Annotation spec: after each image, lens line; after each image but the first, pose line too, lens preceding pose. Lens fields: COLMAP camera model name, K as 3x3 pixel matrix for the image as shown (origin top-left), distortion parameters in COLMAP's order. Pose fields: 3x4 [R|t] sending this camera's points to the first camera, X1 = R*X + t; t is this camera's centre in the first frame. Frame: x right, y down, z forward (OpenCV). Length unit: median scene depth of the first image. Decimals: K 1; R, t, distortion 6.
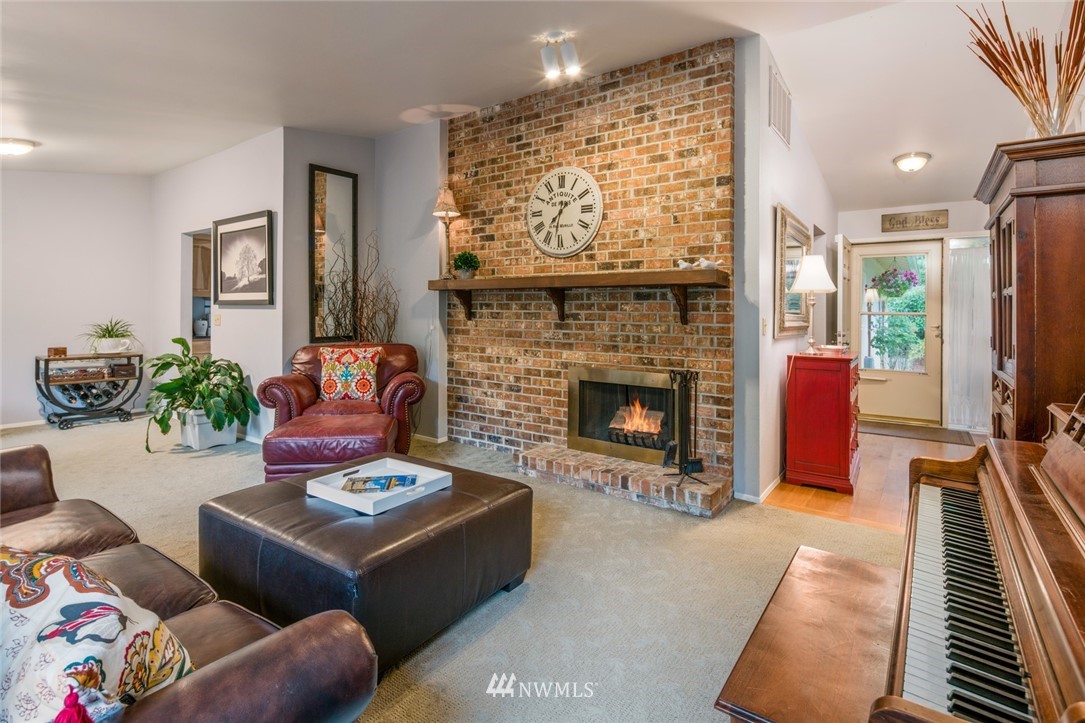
lens RADIAL K [[536.7, 0, 543.9], [0, 536.7, 310.2], [0, 0, 1]] dist [-0.000166, -0.002959]
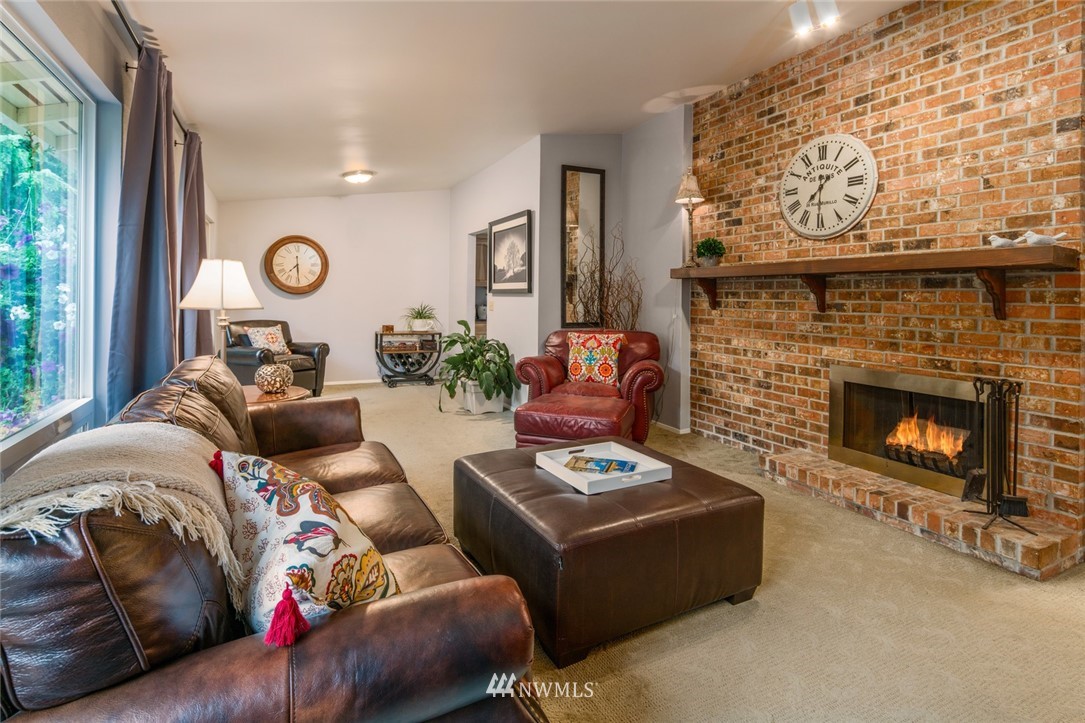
lens RADIAL K [[530.6, 0, 530.9], [0, 530.6, 298.4], [0, 0, 1]] dist [0.000492, -0.003900]
pose [[0.880383, 0.005912, -0.474226, 0.026630], [-0.006432, 0.999979, 0.000526, 0.000400], [0.474220, 0.002587, 0.880403, 0.015072]]
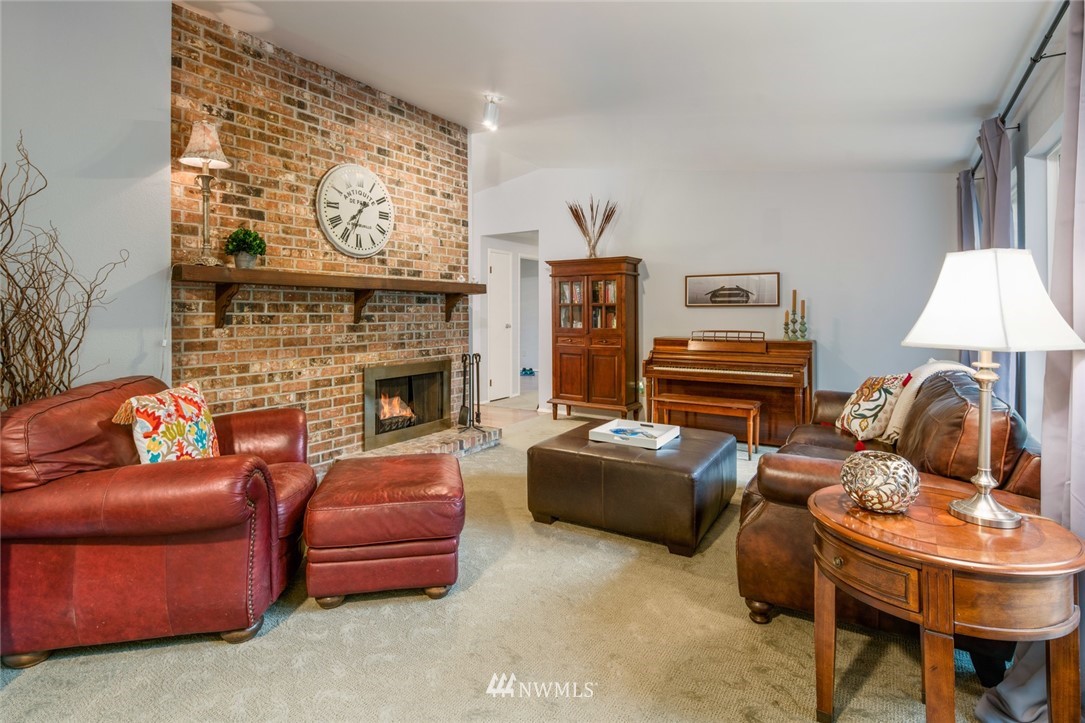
lens RADIAL K [[536.7, 0, 543.9], [0, 536.7, 310.2], [0, 0, 1]] dist [-0.000166, -0.002959]
pose [[-0.054074, -0.001863, 0.998535, -0.988281], [0.002577, 0.999995, 0.002006, -0.004670], [-0.998534, 0.002682, -0.054069, 0.741765]]
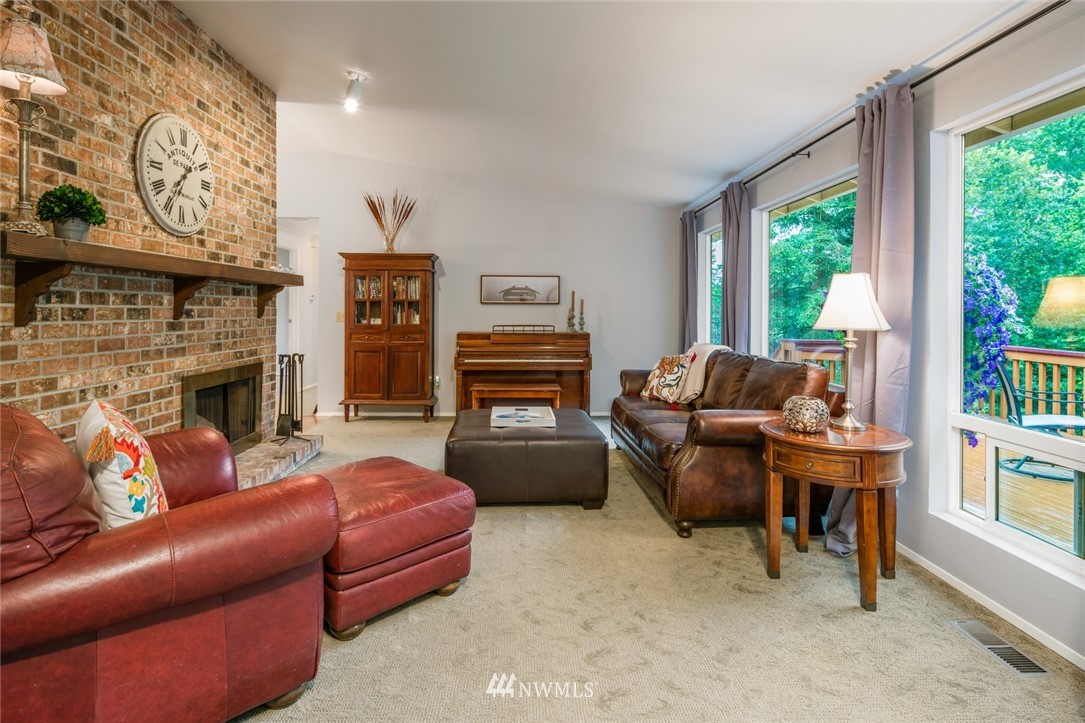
lens RADIAL K [[536.7, 0, 543.9], [0, 536.7, 310.2], [0, 0, 1]] dist [-0.000166, -0.002959]
pose [[-0.615405, -0.009130, 0.788158, -0.916714], [-0.007303, 0.999956, 0.005882, -0.001174], [-0.788177, -0.002136, -0.615445, 1.097570]]
